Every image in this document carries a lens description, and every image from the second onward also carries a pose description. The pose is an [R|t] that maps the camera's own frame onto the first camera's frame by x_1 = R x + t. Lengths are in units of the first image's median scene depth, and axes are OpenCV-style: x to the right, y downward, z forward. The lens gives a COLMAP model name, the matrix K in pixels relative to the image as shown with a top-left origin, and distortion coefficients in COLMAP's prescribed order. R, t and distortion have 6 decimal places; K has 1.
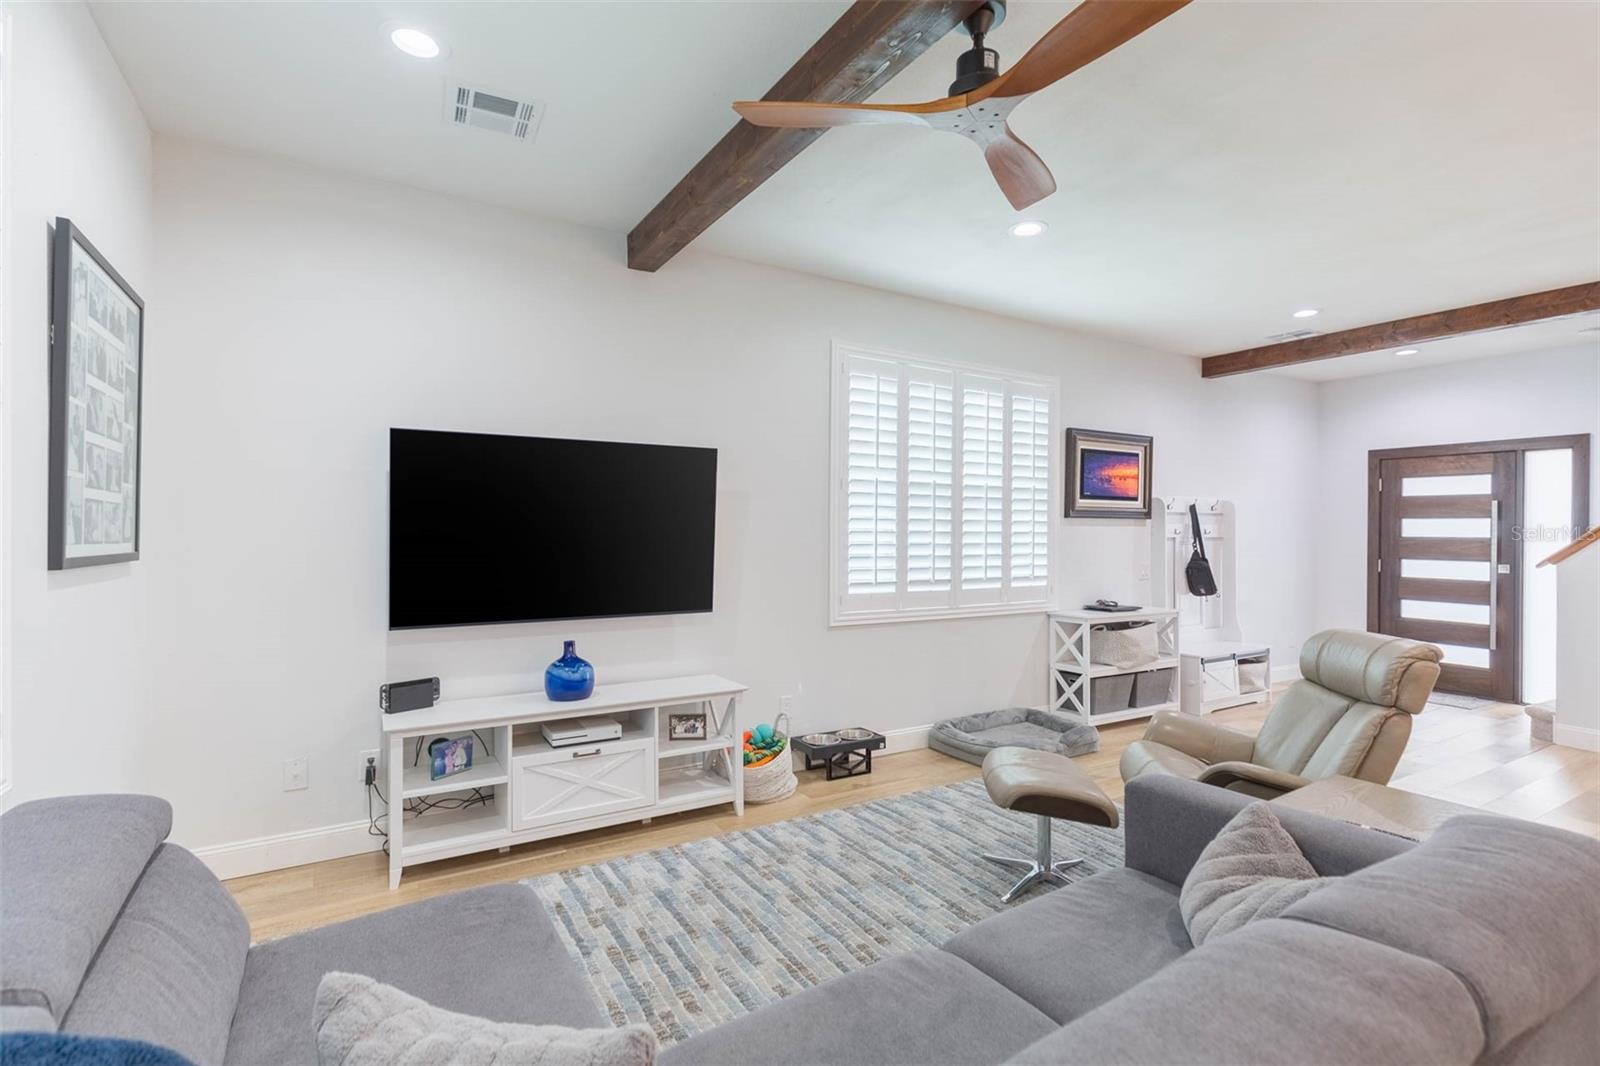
lens RADIAL K [[739.9, 0, 796.7], [0, 739.9, 533.1], [0, 0, 1]] dist [0.003740, 0.000093]
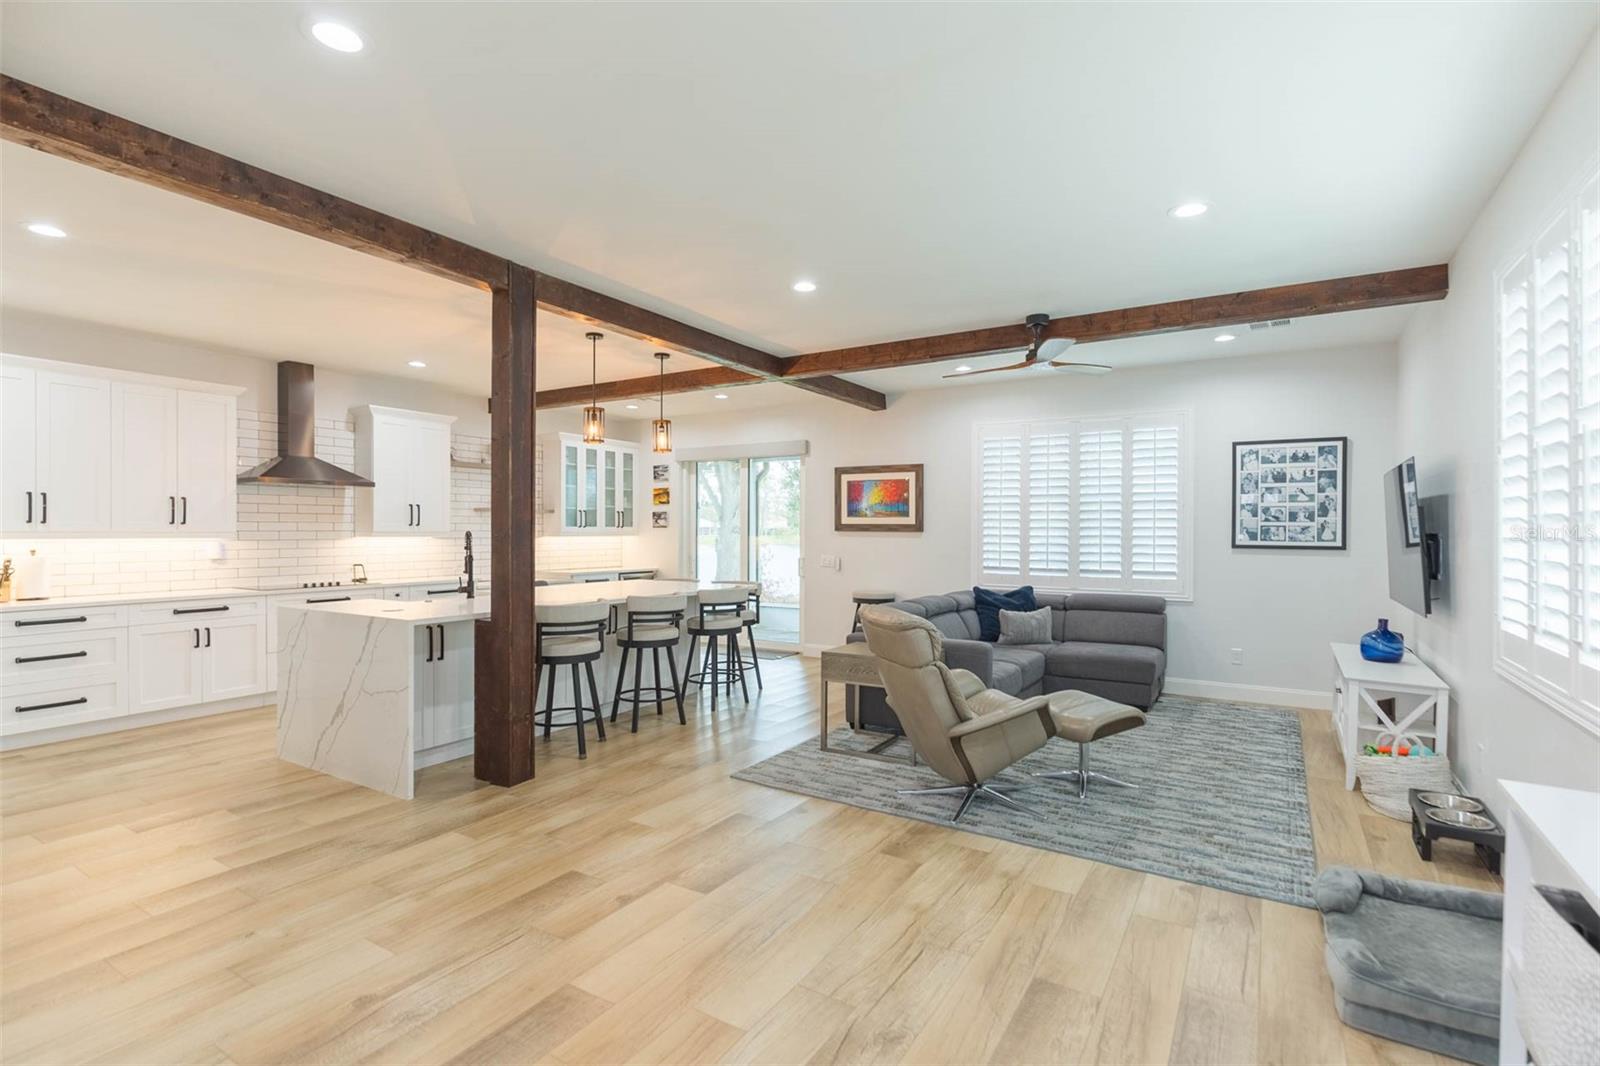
lens RADIAL K [[766.3, 0, 799.3], [0, 766.3, 530.8], [0, 0, 1]] dist [-0.000282, -0.000040]
pose [[-0.890978, -0.007760, -0.453981, 1.309551], [-0.008250, 0.999966, -0.000901, -0.006533], [0.453972, 0.002943, -0.891011, 1.807776]]
